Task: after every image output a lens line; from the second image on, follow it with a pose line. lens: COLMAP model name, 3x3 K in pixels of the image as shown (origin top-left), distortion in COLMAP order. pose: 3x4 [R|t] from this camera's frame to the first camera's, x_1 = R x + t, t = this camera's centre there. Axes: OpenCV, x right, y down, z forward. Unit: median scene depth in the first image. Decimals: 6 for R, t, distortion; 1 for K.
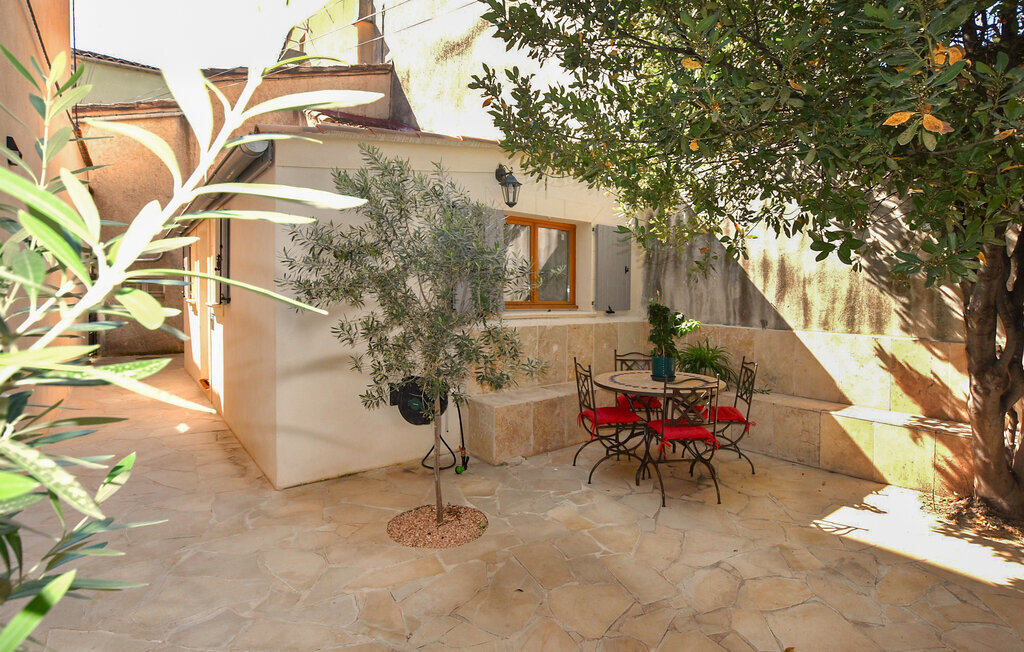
lens RADIAL K [[509.0, 0, 603.0], [0, 509.0, 285.6], [0, 0, 1]] dist [-0.025961, 0.002410]
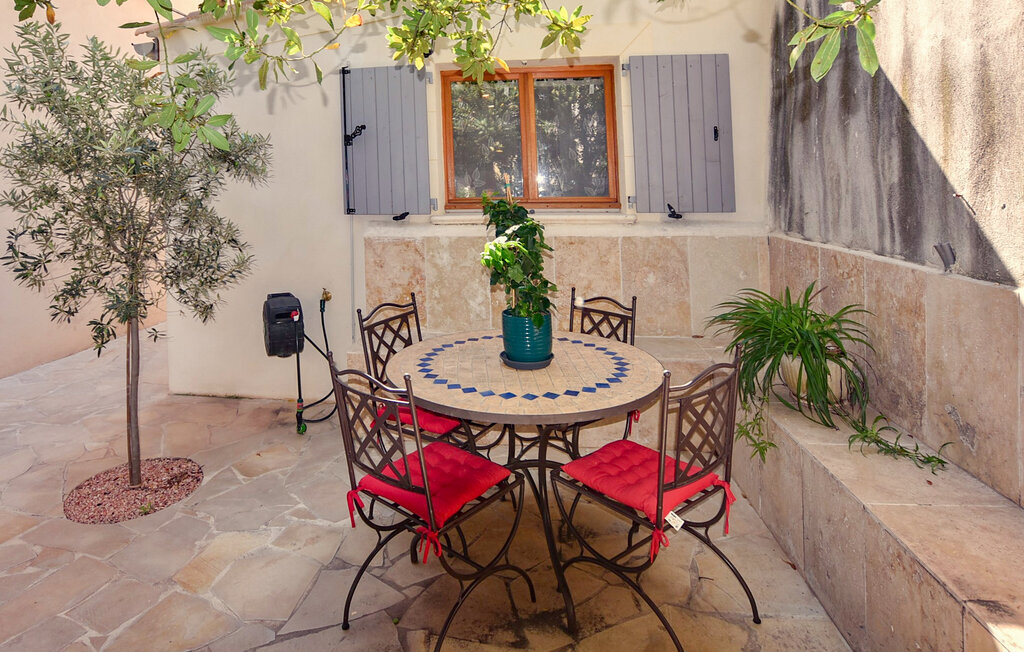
lens RADIAL K [[608.8, 0, 426.9], [0, 608.8, 172.9], [0, 0, 1]] dist [-0.025814, -0.001008]
pose [[0.605107, -0.040342, -0.795121, 0.503403], [0.032892, 0.999129, -0.025662, 0.020970], [0.795464, -0.010625, 0.605907, 0.577515]]
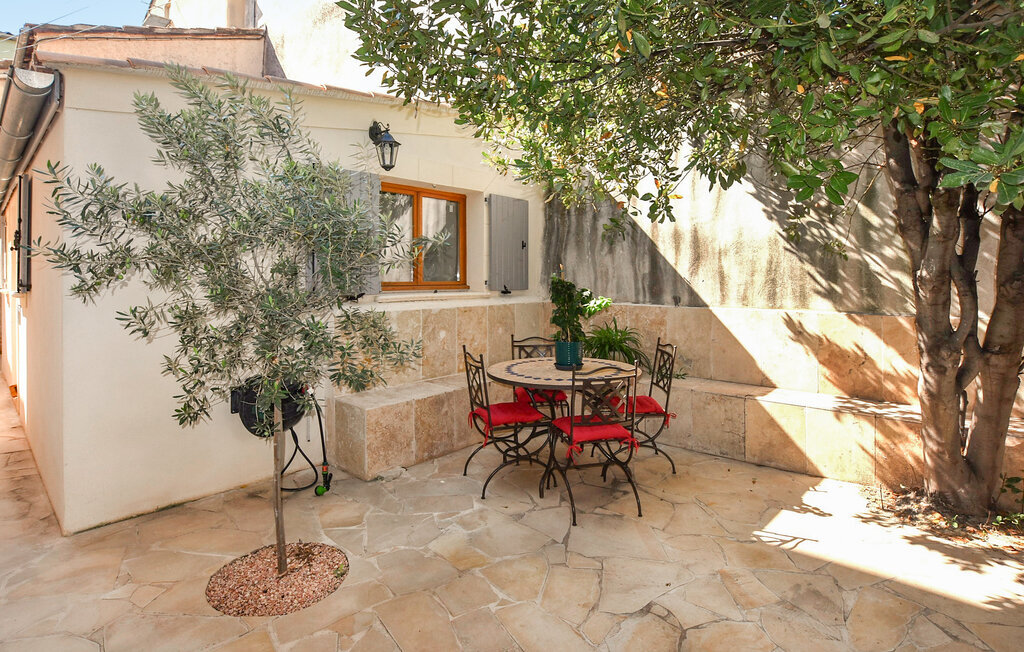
lens RADIAL K [[509.0, 0, 556.6], [0, 509.0, 253.3], [0, 0, 1]] dist [-0.025961, 0.002410]
pose [[0.993636, -0.013801, 0.111794, 0.004770], [0.017227, 0.999409, -0.029736, 0.016202], [-0.111318, 0.031472, 0.993286, 0.142510]]
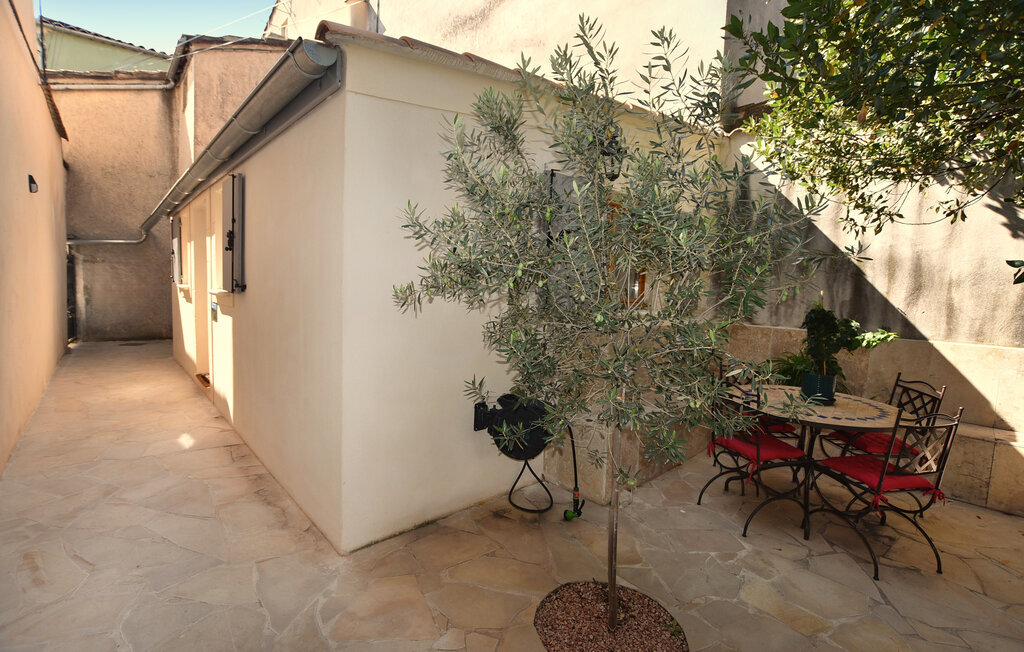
lens RADIAL K [[460.1, 0, 569.4], [0, 460.1, 306.1], [0, 0, 1]] dist [-0.022968, 0.001370]
pose [[0.998969, 0.024342, 0.038314, -0.297085], [-0.026403, 0.998180, 0.054227, 0.005607], [-0.036924, -0.055182, 0.997793, 0.297053]]
